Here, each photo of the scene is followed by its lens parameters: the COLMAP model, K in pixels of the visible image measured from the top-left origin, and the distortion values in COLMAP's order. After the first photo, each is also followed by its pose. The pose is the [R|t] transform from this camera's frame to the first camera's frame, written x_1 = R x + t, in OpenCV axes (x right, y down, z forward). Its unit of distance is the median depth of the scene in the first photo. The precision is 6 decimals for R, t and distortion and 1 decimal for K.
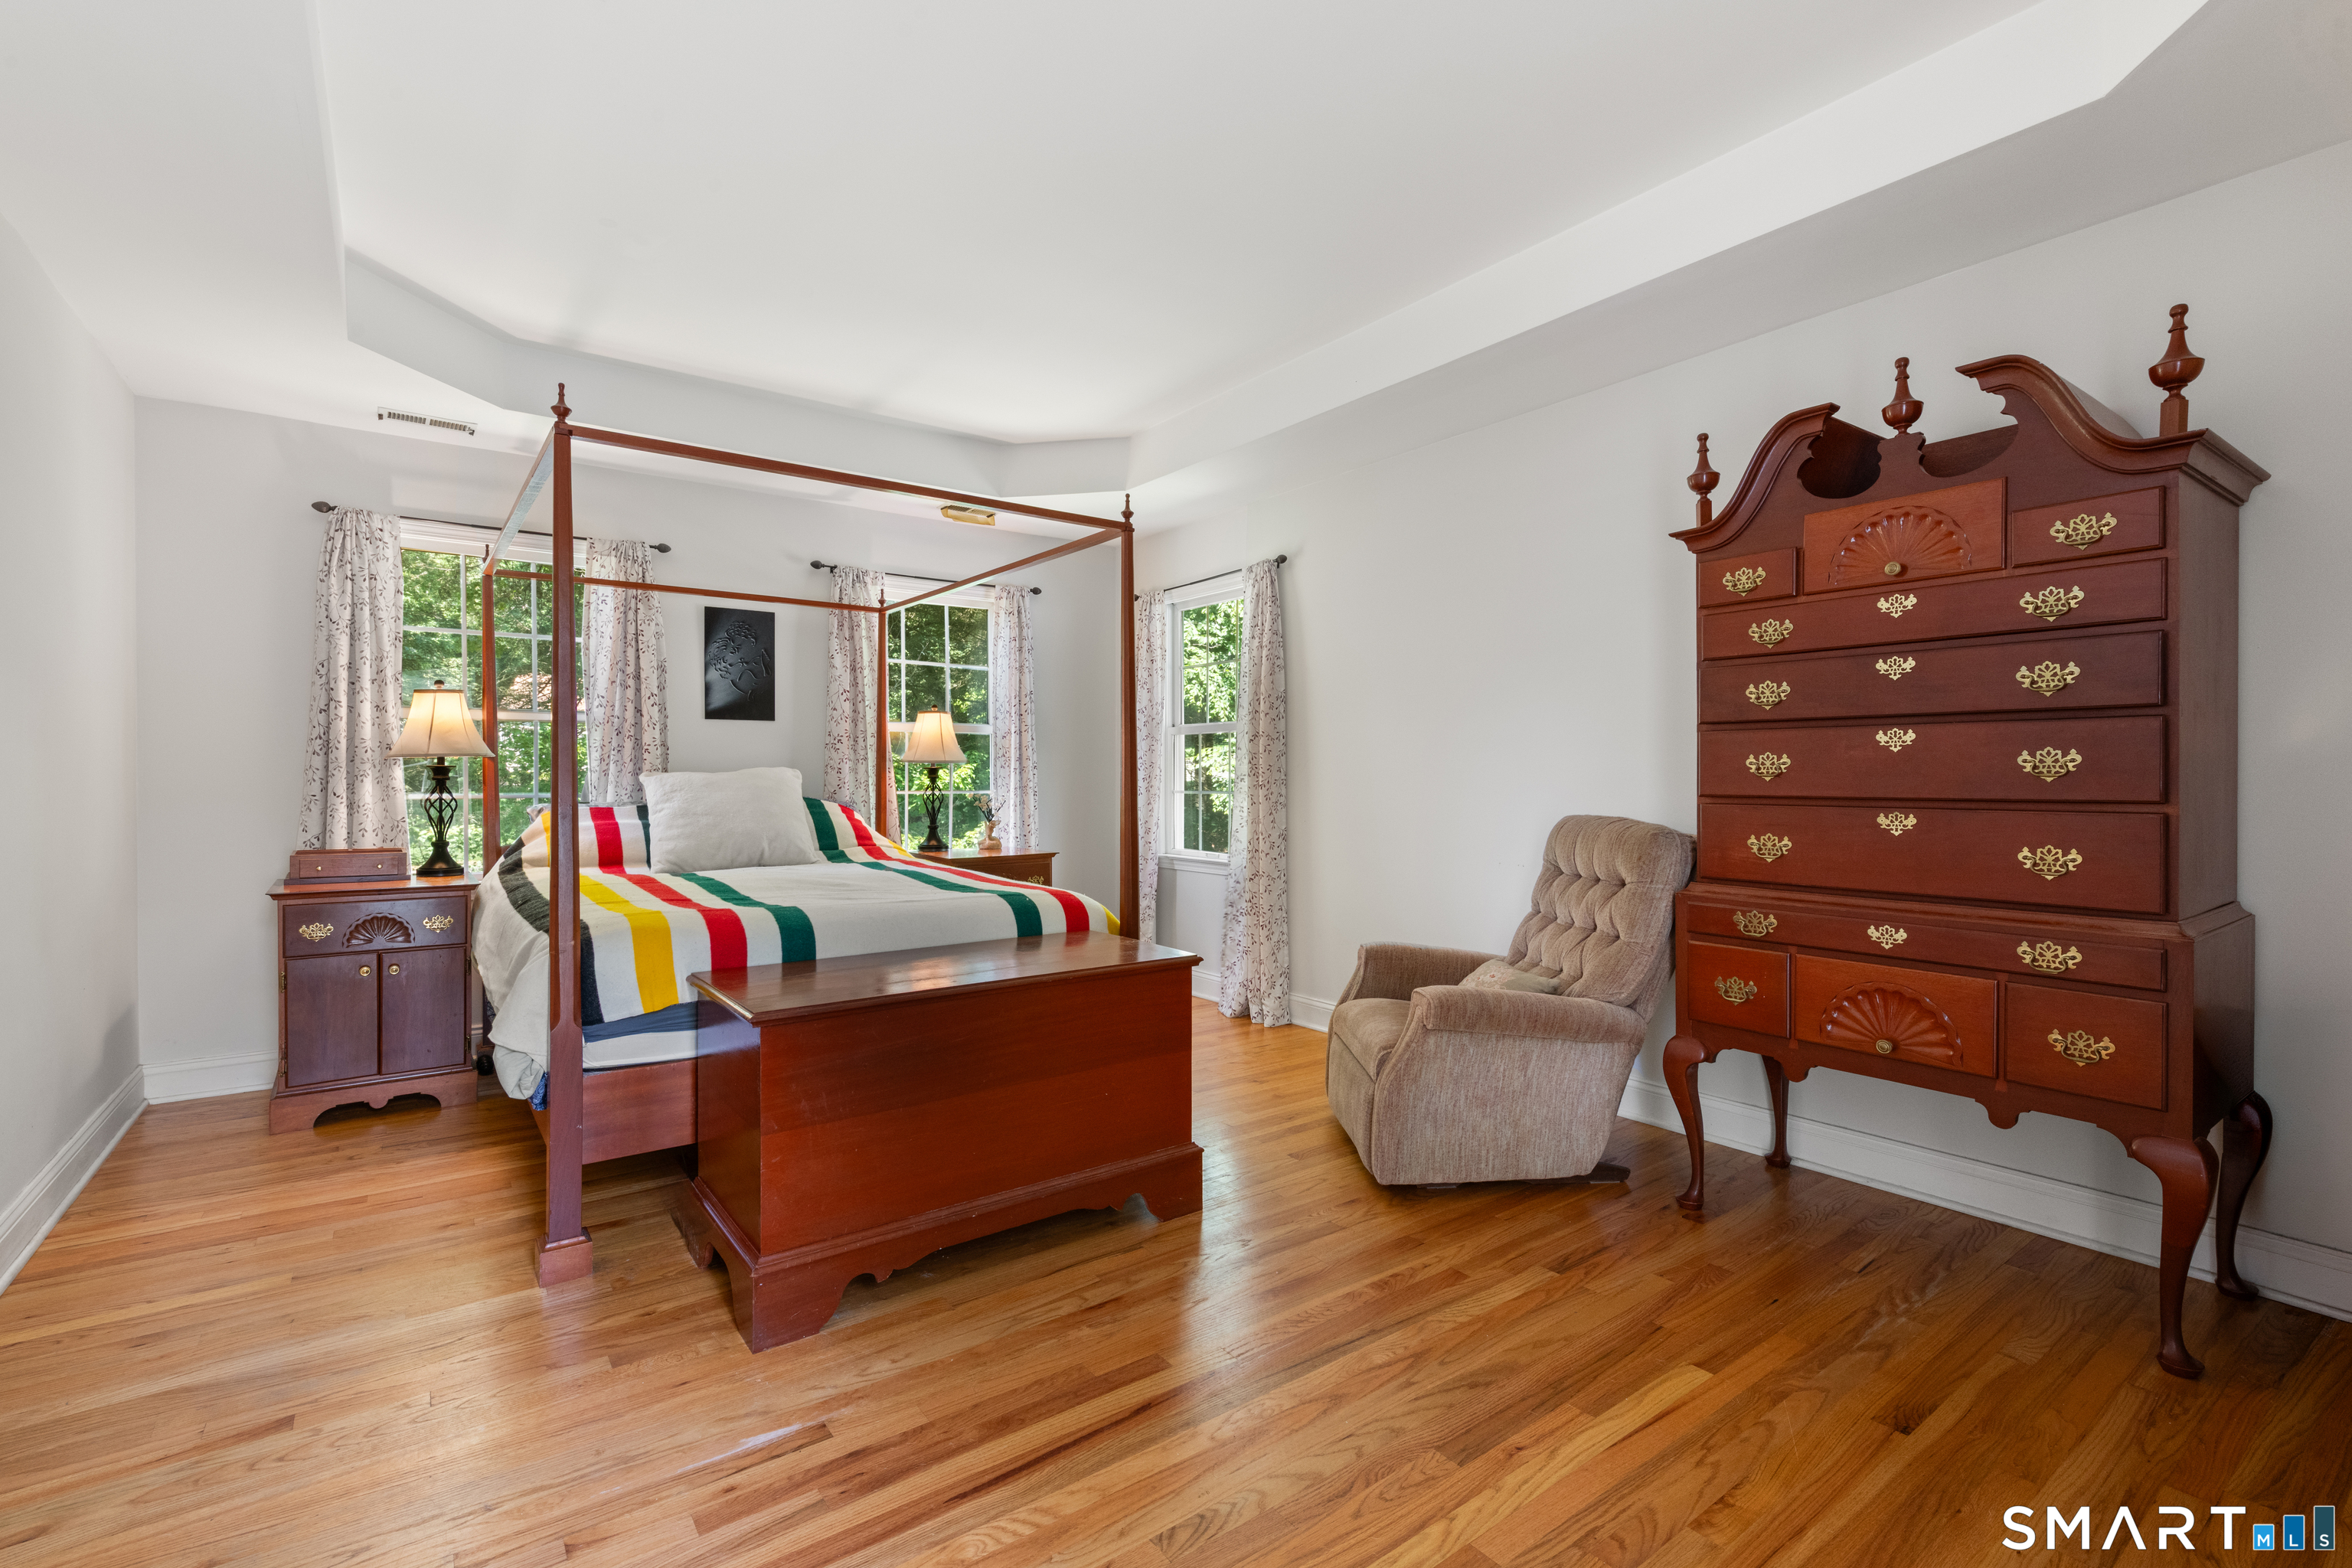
lens RADIAL K [[1041.0, 0, 1178.6], [0, 1041.0, 787.0], [0, 0, 1]] dist [0.005673, 0.000247]
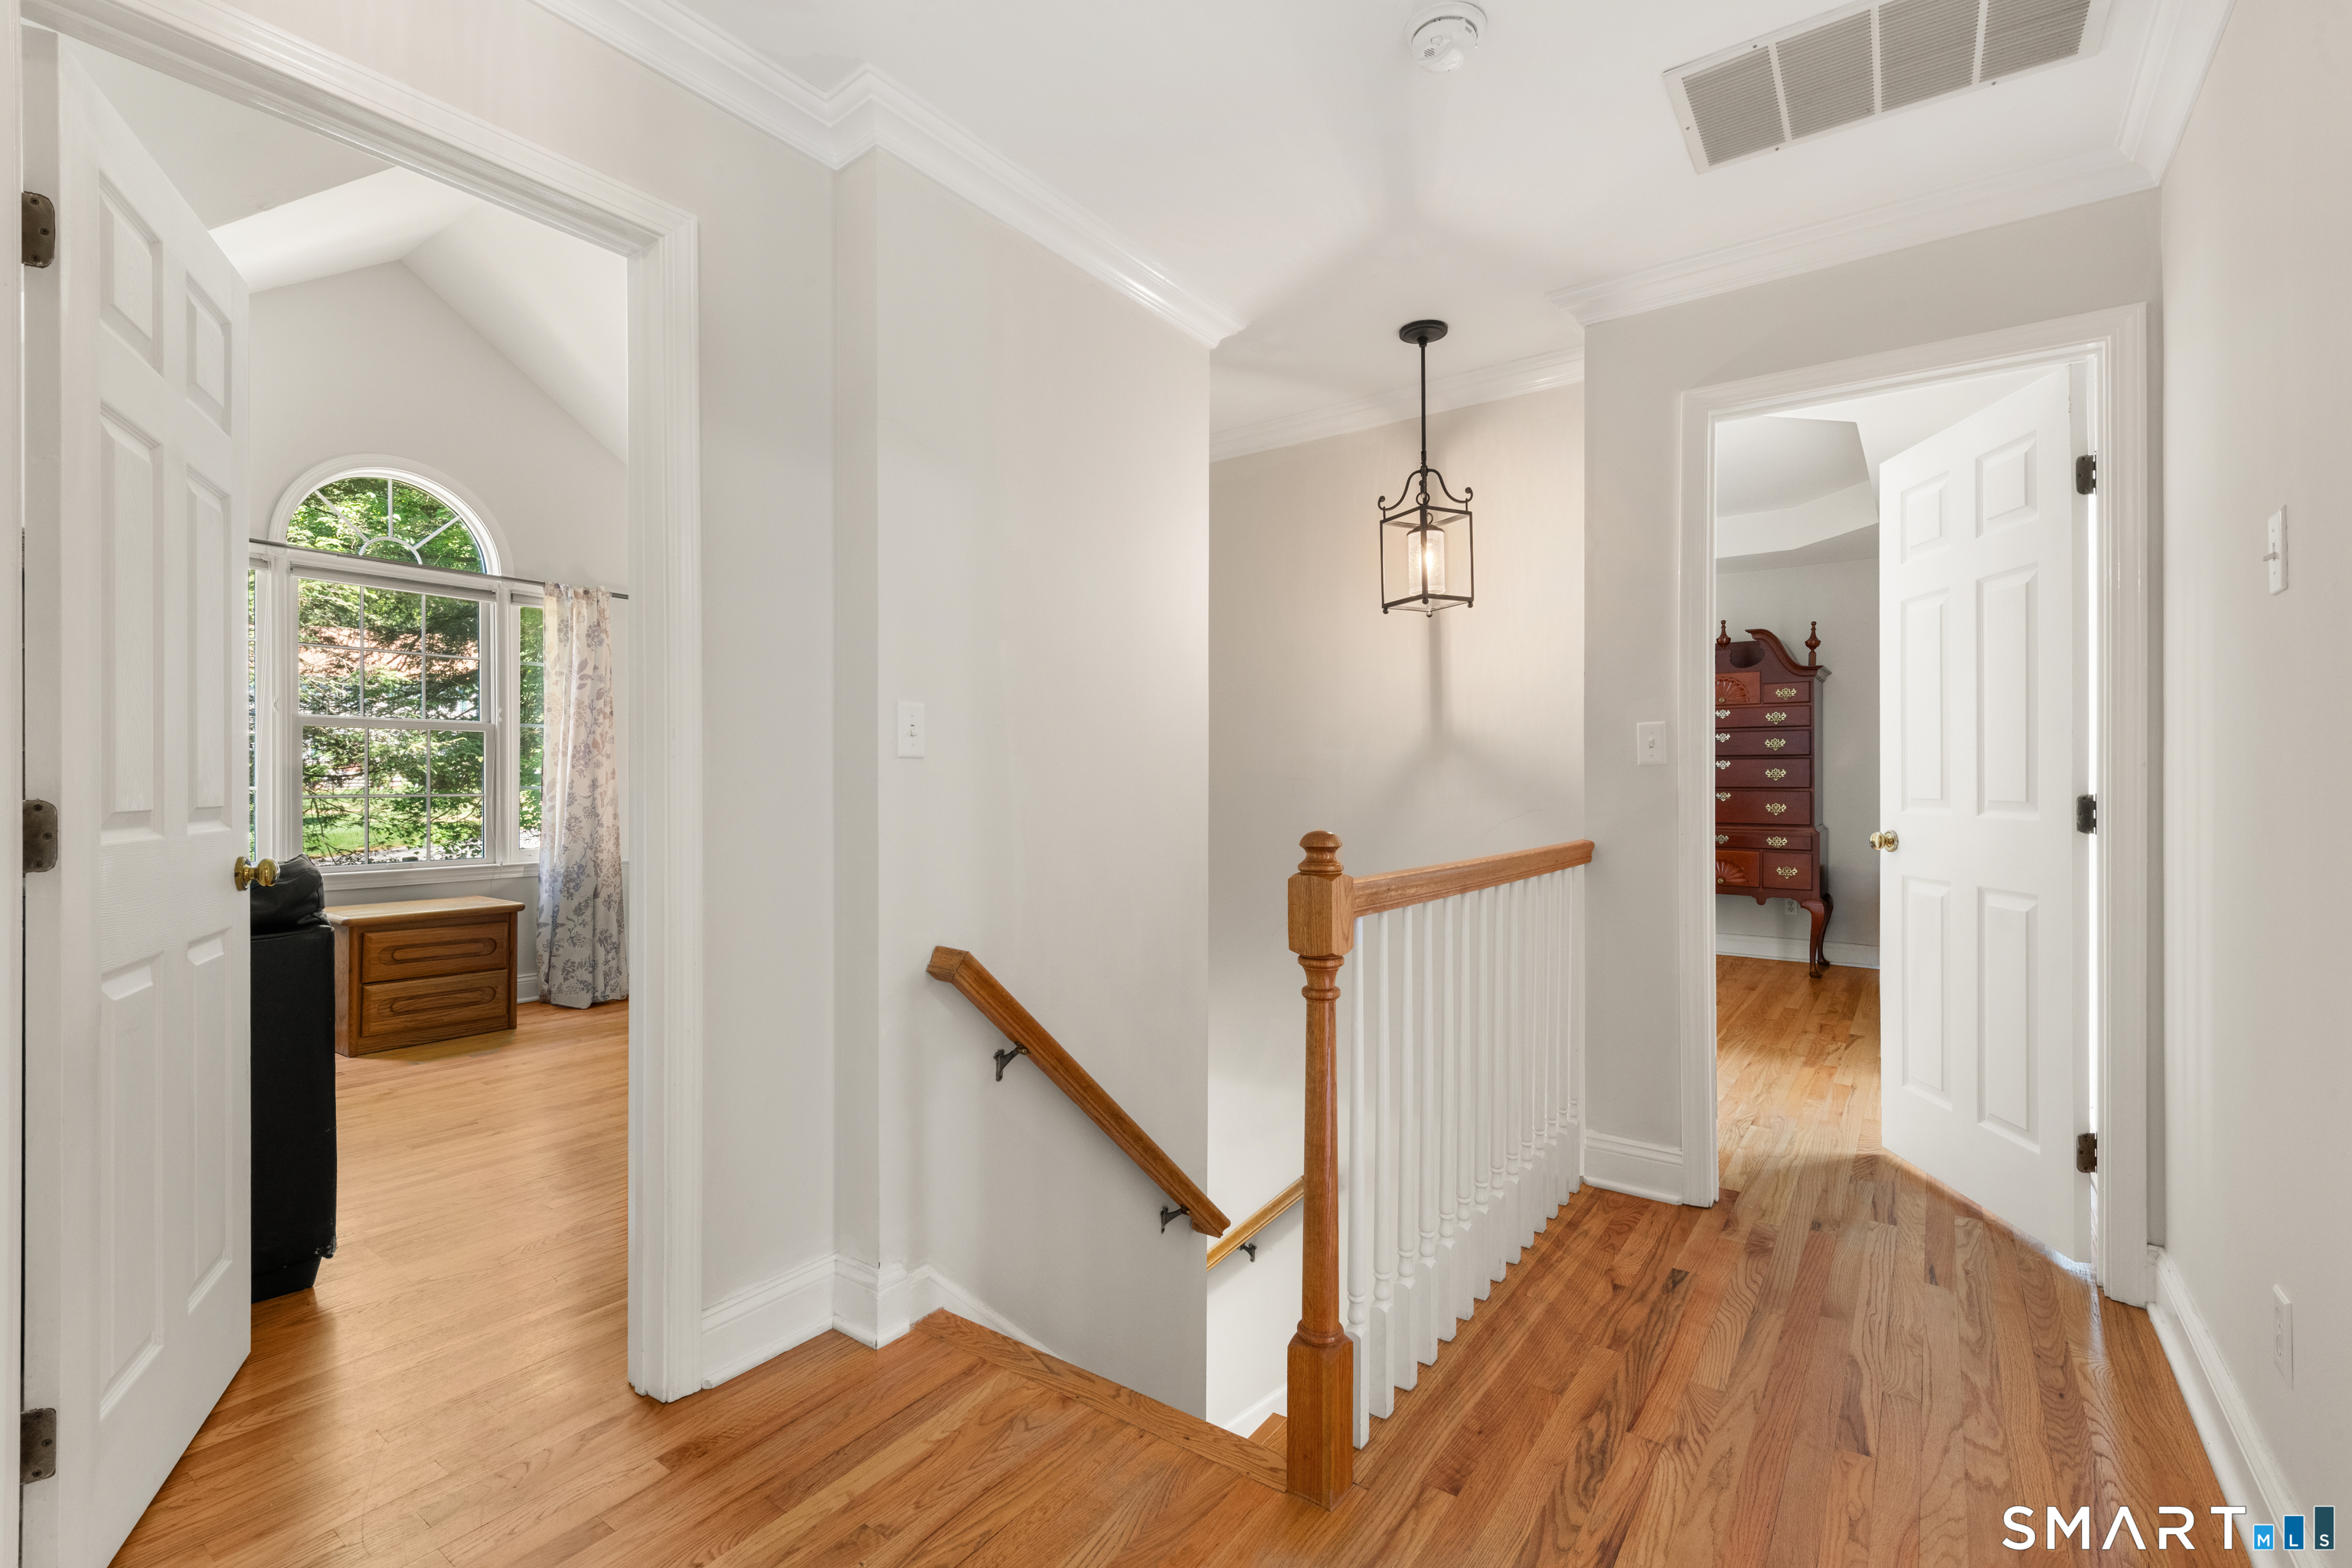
lens RADIAL K [[1041.0, 0, 1177.4], [0, 1041.0, 782.7], [0, 0, 1]] dist [0.005673, 0.000247]
pose [[0.951883, 0.002604, 0.306449, -1.616084], [-0.000860, 0.999983, -0.005825, 0.017732], [-0.306459, 0.005281, 0.951869, -1.223244]]
